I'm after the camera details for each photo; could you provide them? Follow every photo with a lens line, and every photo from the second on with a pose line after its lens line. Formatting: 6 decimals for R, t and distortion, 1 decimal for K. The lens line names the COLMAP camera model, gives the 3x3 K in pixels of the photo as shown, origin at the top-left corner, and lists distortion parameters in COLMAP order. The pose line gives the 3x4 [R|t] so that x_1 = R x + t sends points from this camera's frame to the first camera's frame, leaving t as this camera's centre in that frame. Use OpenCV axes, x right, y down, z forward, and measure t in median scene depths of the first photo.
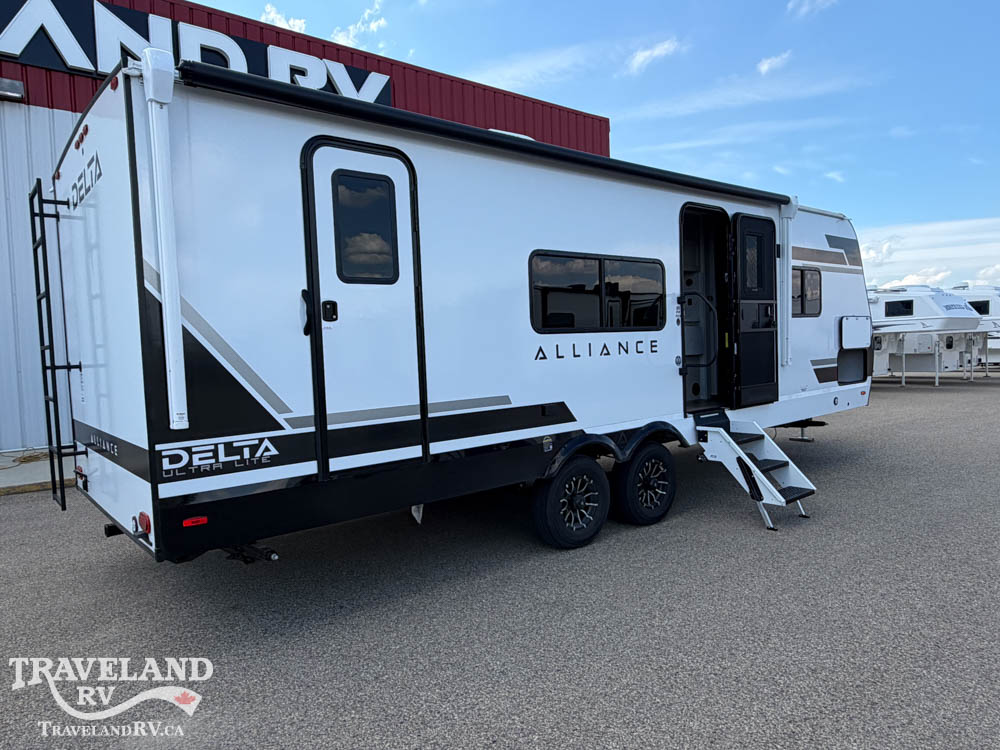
lens RADIAL K [[677.5, 0, 503.8], [0, 677.5, 375.5], [0, 0, 1]] dist [0.009588, 0.001274]
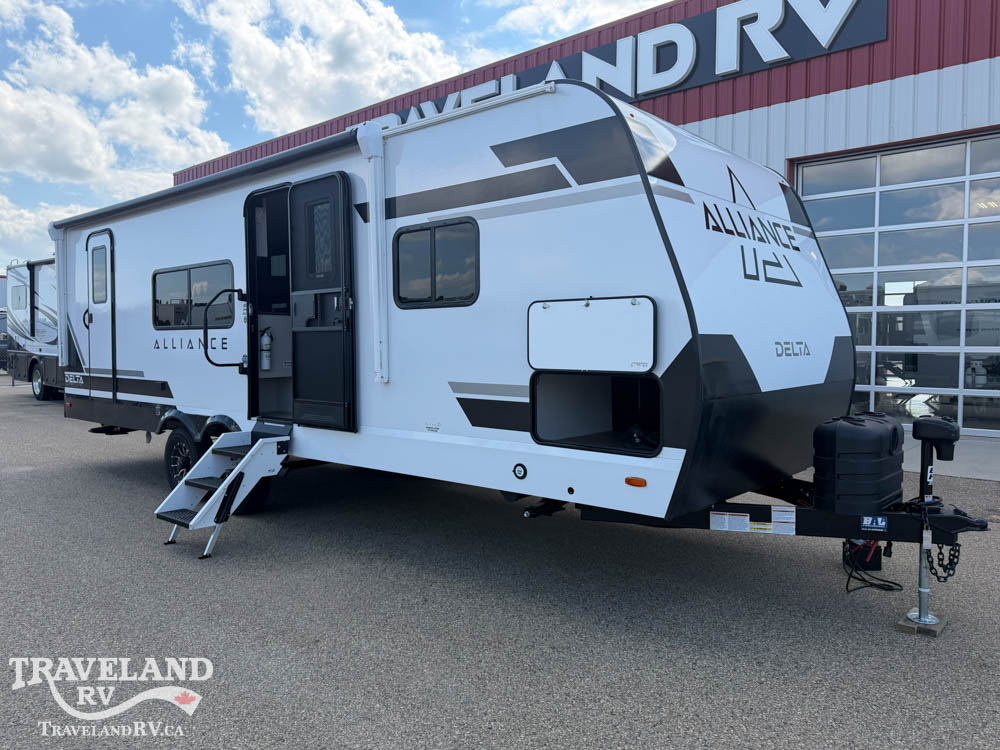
lens RADIAL K [[748.2, 0, 504.0], [0, 748.2, 372.8], [0, 0, 1]] dist [0.048082, 0.001321]
pose [[0.128454, 0.074736, -0.988895, 1.398428], [-0.052590, 0.996267, 0.068461, -0.097971], [0.990320, 0.043211, 0.131905, 1.242407]]
